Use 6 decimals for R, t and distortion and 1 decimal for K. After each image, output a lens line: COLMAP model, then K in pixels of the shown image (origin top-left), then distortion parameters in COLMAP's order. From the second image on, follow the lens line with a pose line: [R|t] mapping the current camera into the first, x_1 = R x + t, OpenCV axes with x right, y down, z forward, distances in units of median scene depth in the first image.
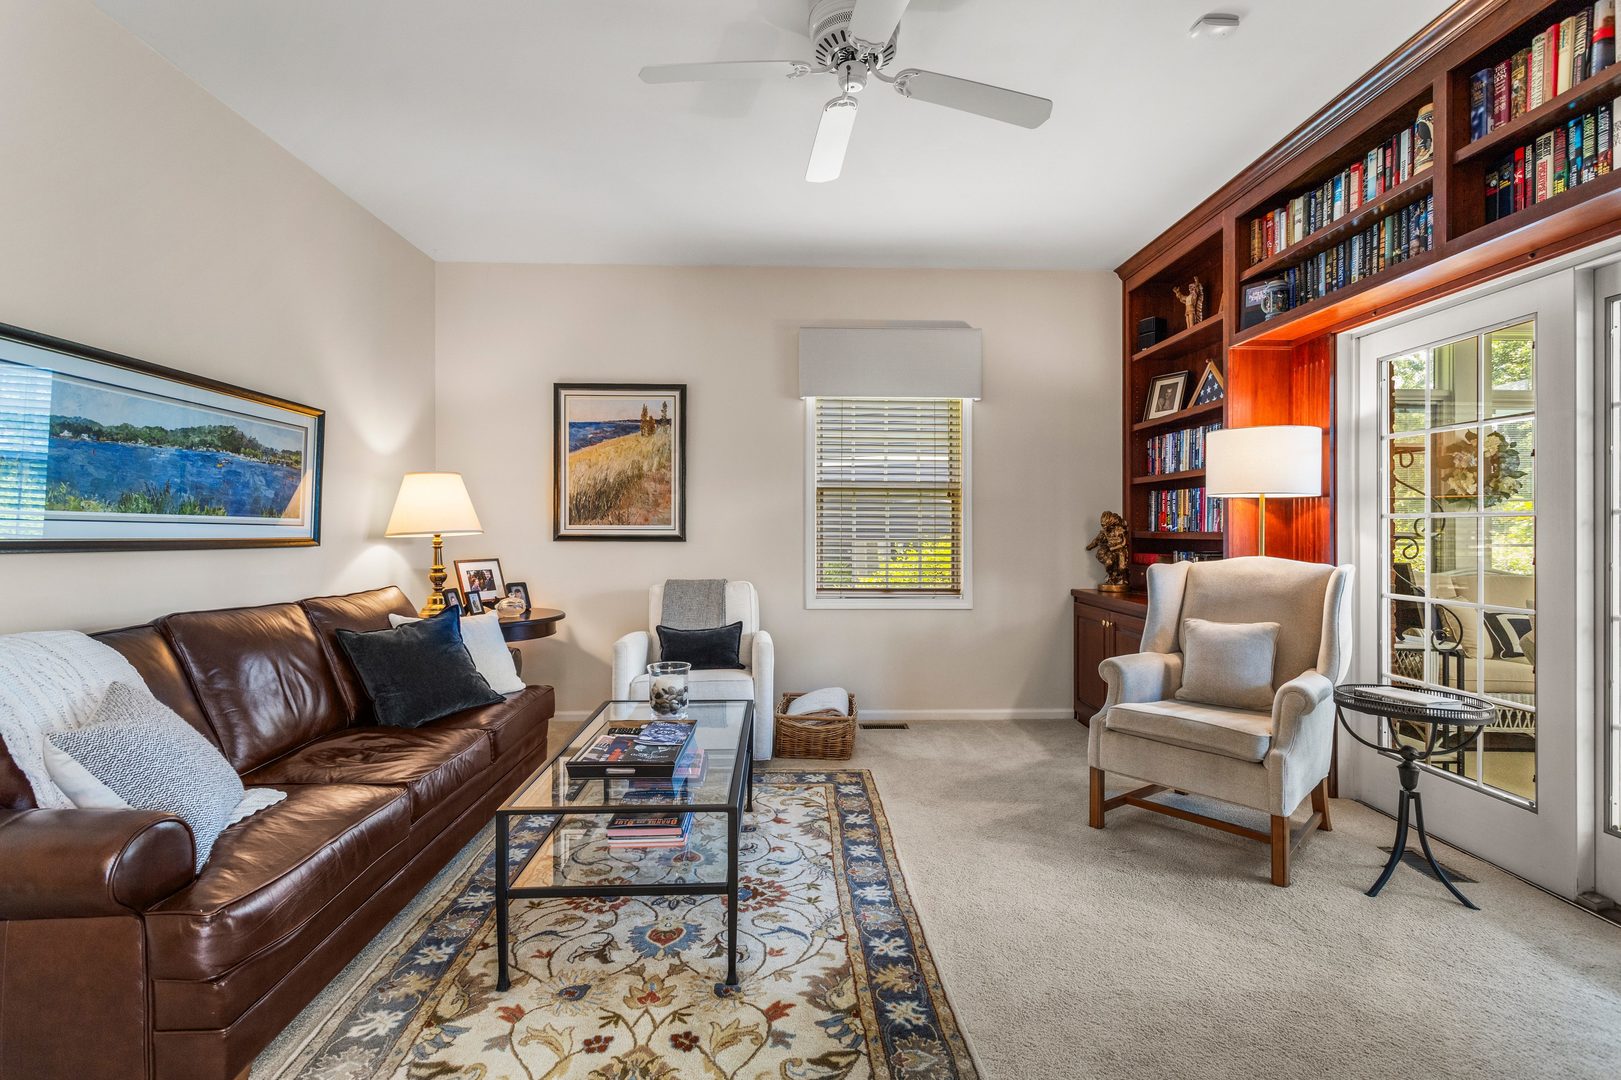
lens RADIAL K [[775.5, 0, 809.7], [0, 775.5, 531.0], [0, 0, 1]] dist [-0.003393, 0.000129]
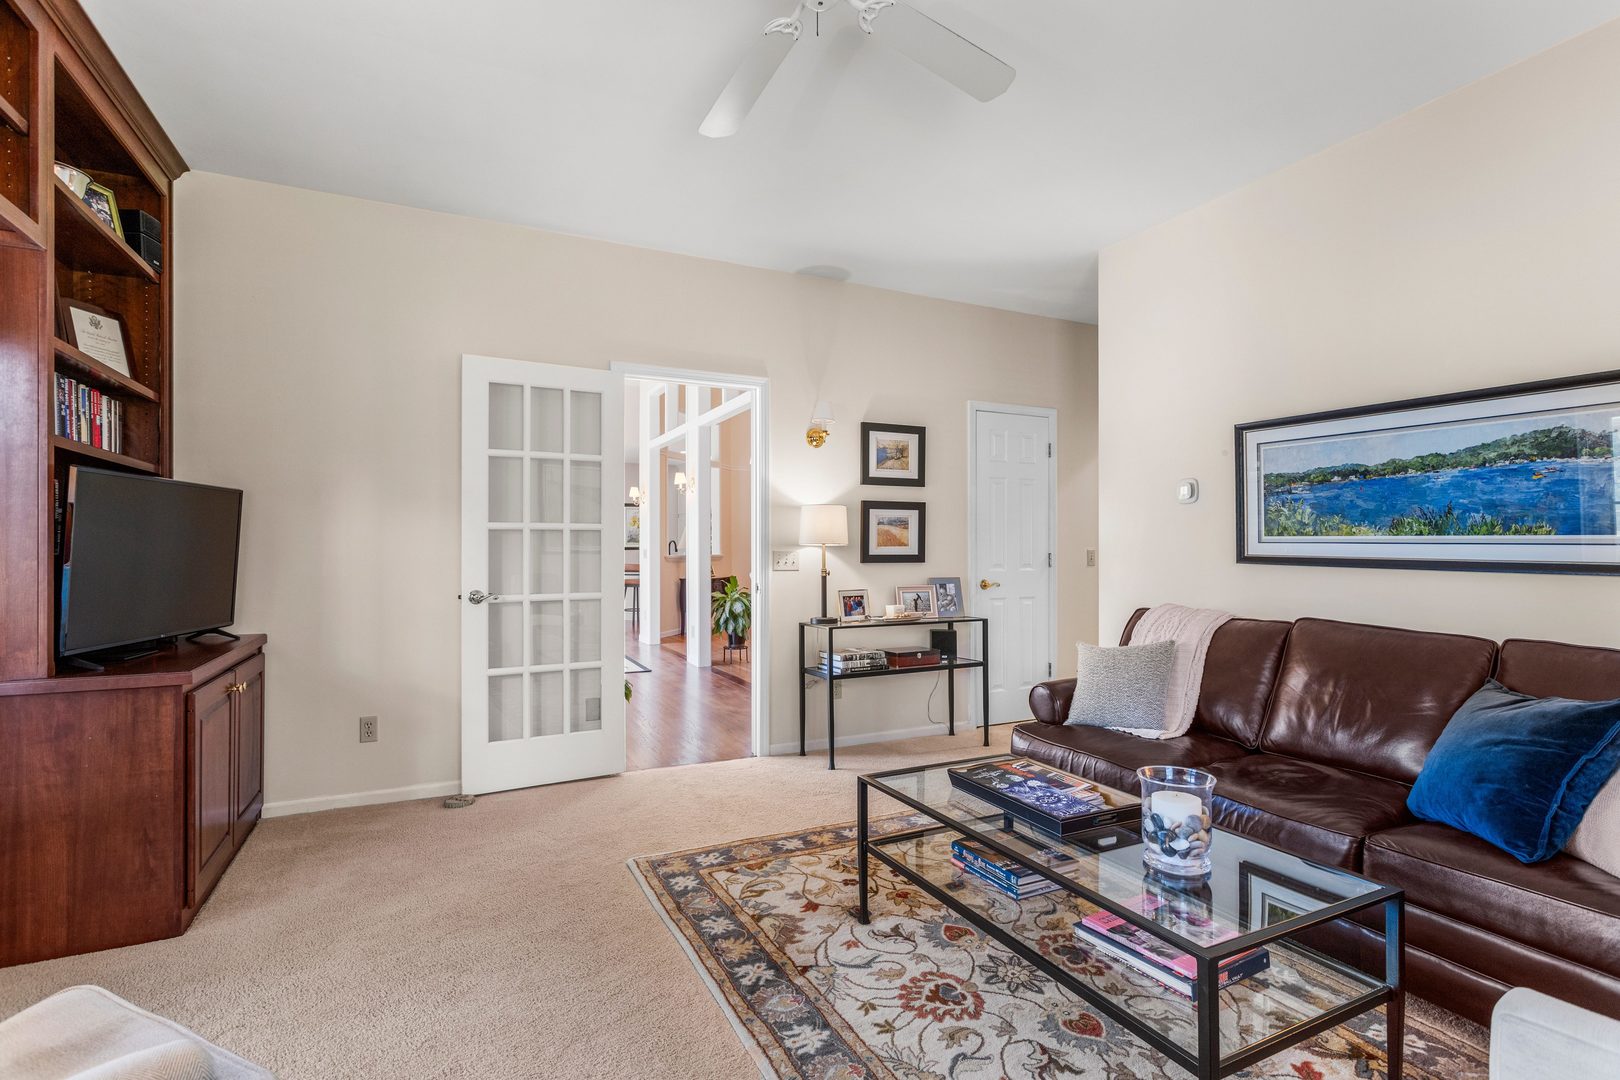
lens RADIAL K [[775.0, 0, 808.4], [0, 775.0, 539.3], [0, 0, 1]] dist [-0.003393, 0.000129]
pose [[-0.913749, -0.008245, -0.406195, 0.341405], [-0.005387, 0.999952, -0.008178, -0.003404], [0.406243, -0.005285, -0.913750, 1.488567]]
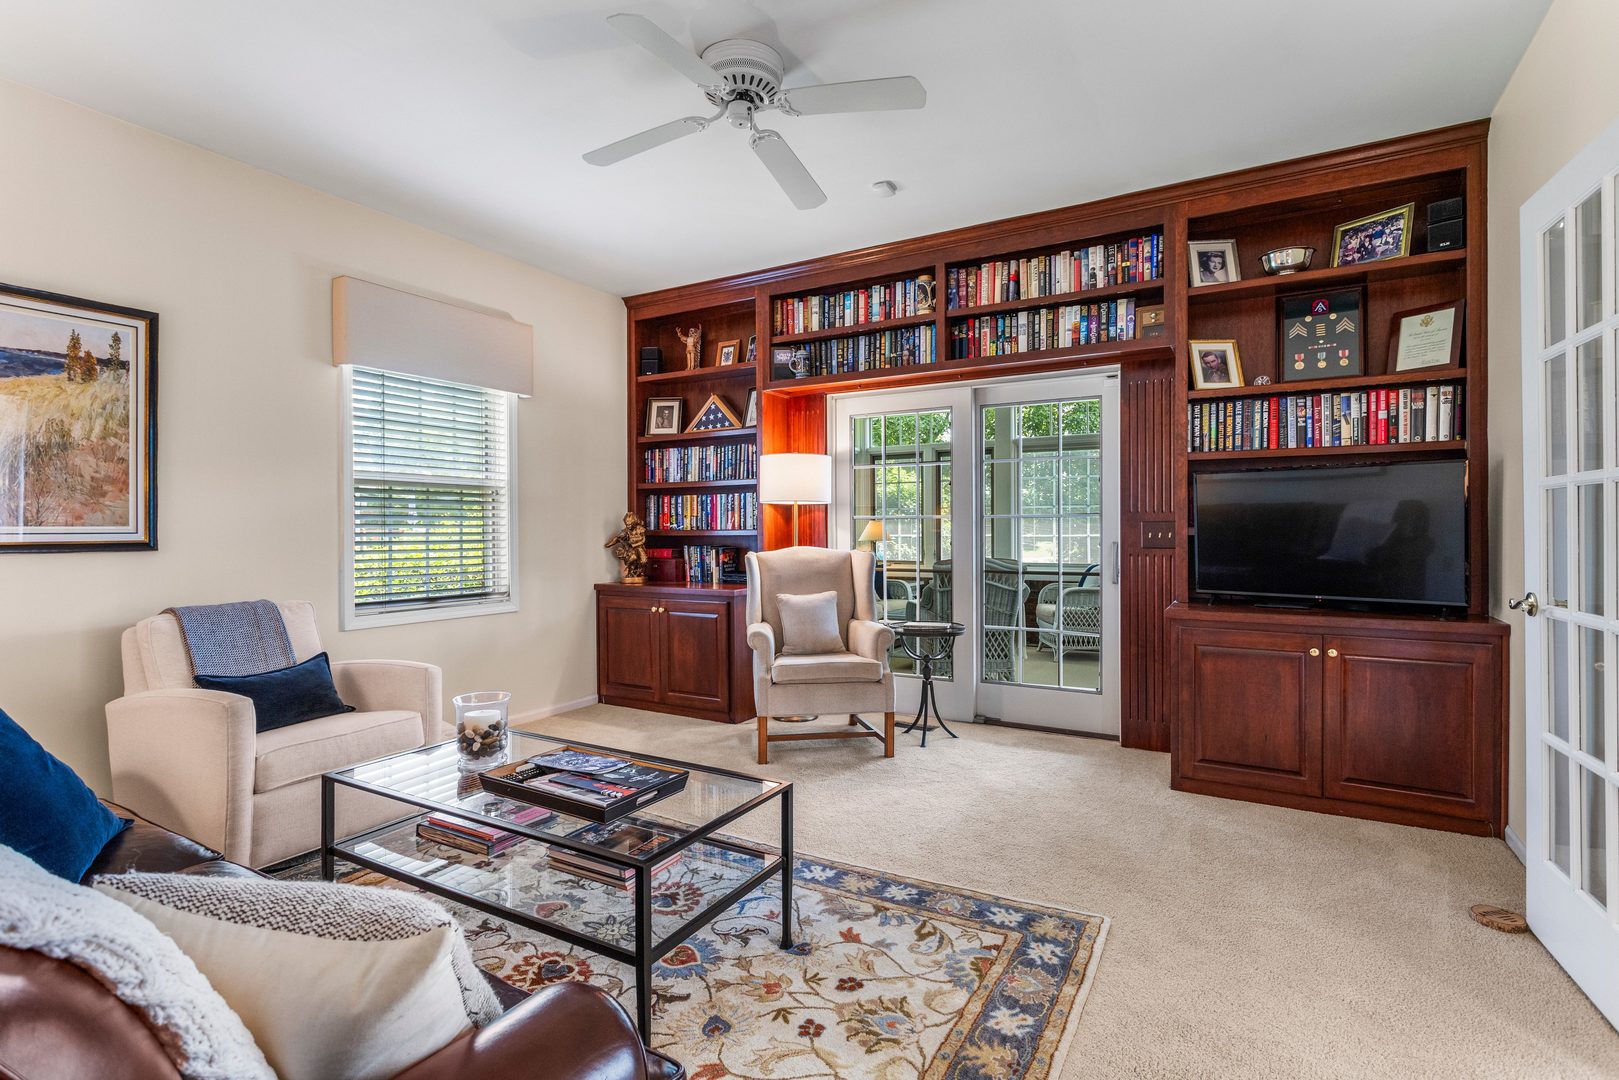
lens RADIAL K [[774.6, 0, 821.4], [0, 774.6, 536.4], [0, 0, 1]] dist [-0.003393, 0.000129]
pose [[0.522418, -0.014265, 0.852570, -0.706993], [0.010224, 0.999893, 0.010466, 0.000596], [-0.852628, 0.003250, 0.522508, 0.282855]]
